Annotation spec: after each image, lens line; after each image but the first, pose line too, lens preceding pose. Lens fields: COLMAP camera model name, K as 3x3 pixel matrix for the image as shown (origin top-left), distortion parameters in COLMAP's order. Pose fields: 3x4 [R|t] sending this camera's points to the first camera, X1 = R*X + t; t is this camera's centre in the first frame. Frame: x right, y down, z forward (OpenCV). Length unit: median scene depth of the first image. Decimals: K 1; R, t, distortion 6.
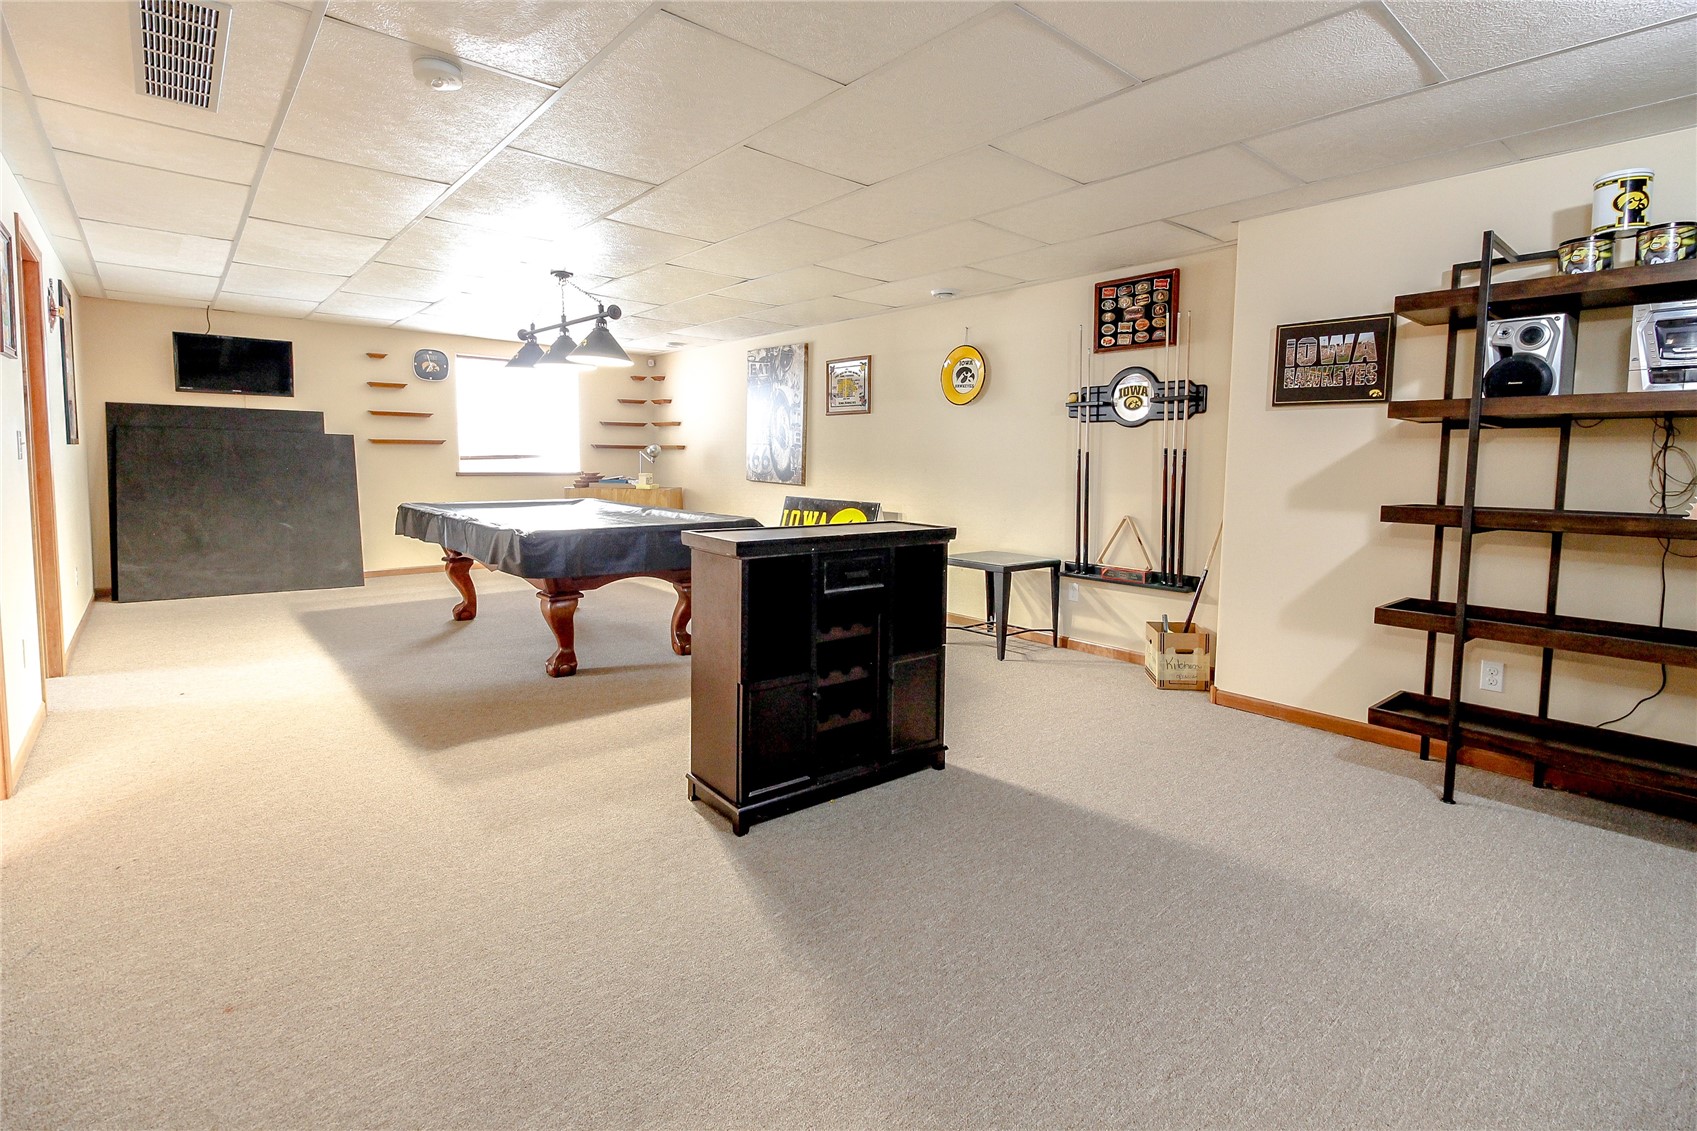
lens RADIAL K [[806.3, 0, 879.4], [0, 806.3, 521.5], [0, 0, 1]] dist [-0.000317, -0.000892]
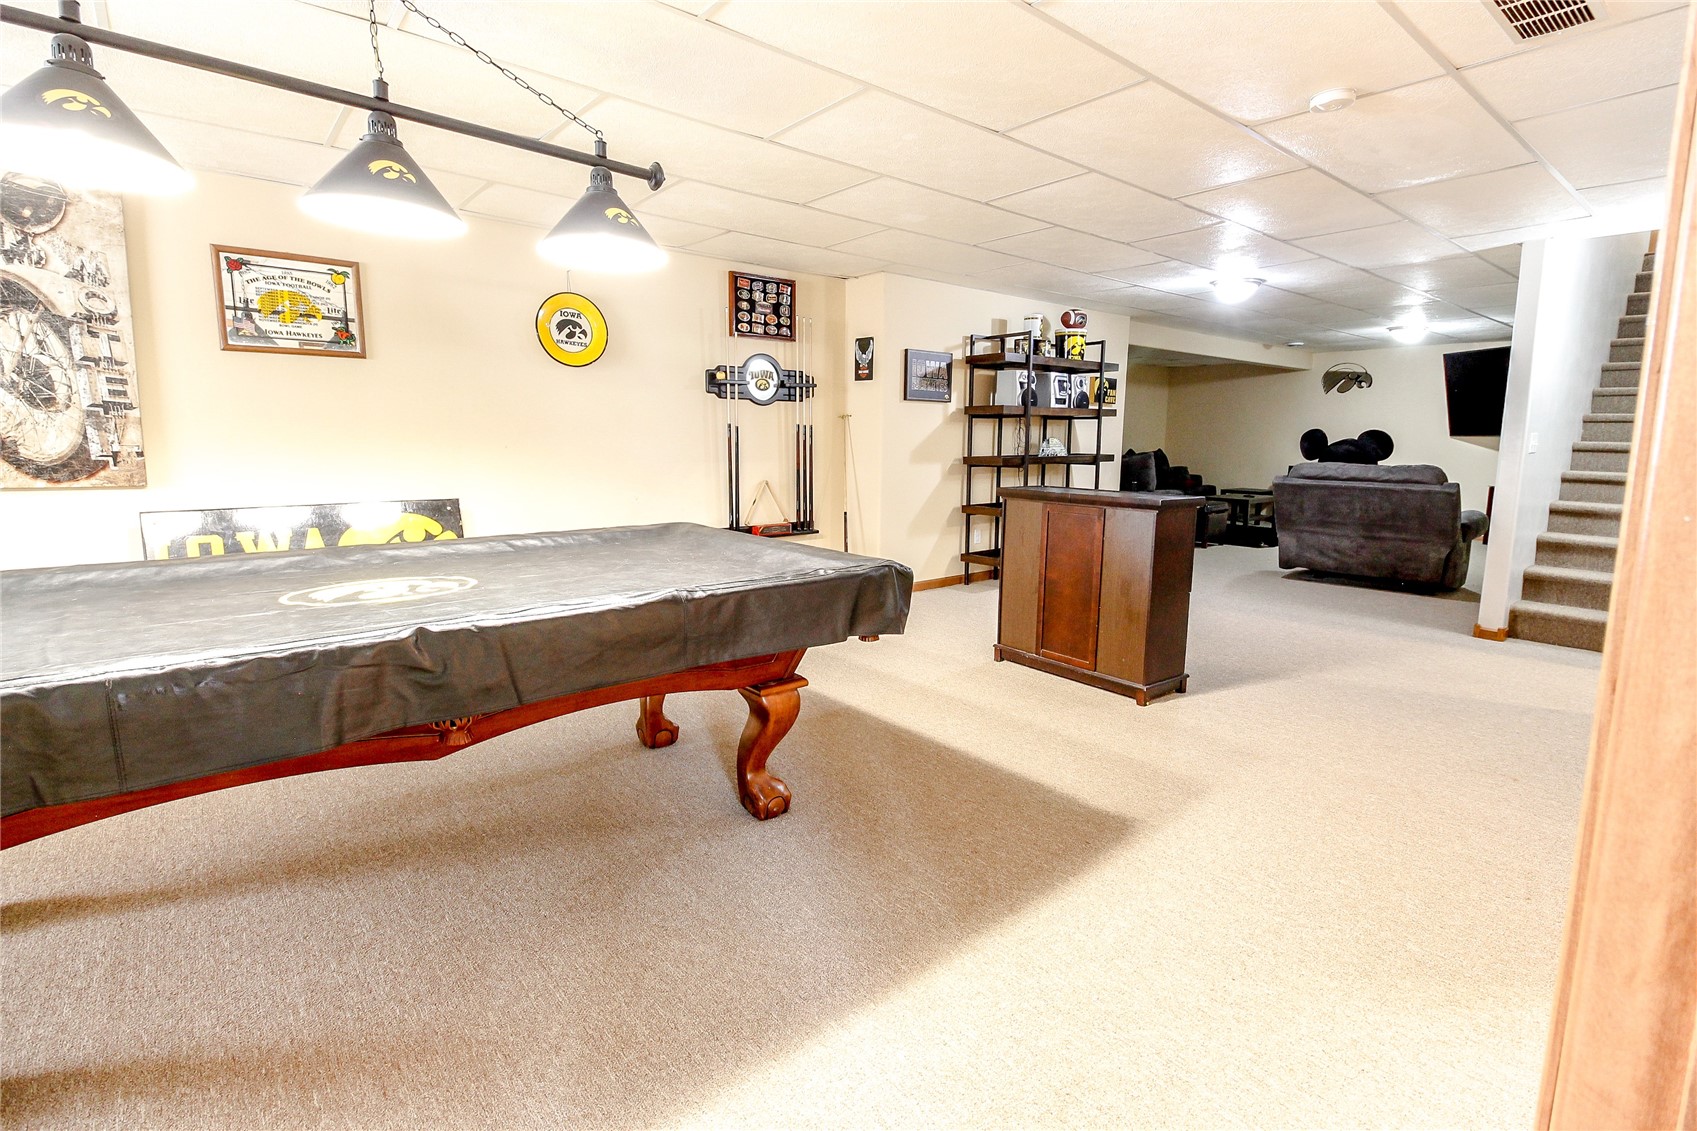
lens RADIAL K [[806.3, 0, 851.8], [0, 806.3, 556.5], [0, 0, 1]] dist [-0.000317, -0.000892]
pose [[0.020789, -0.164519, 0.986155, -0.890475], [0.066561, 0.984407, 0.162824, -0.082502], [-0.997566, 0.062254, 0.031416, 0.844809]]
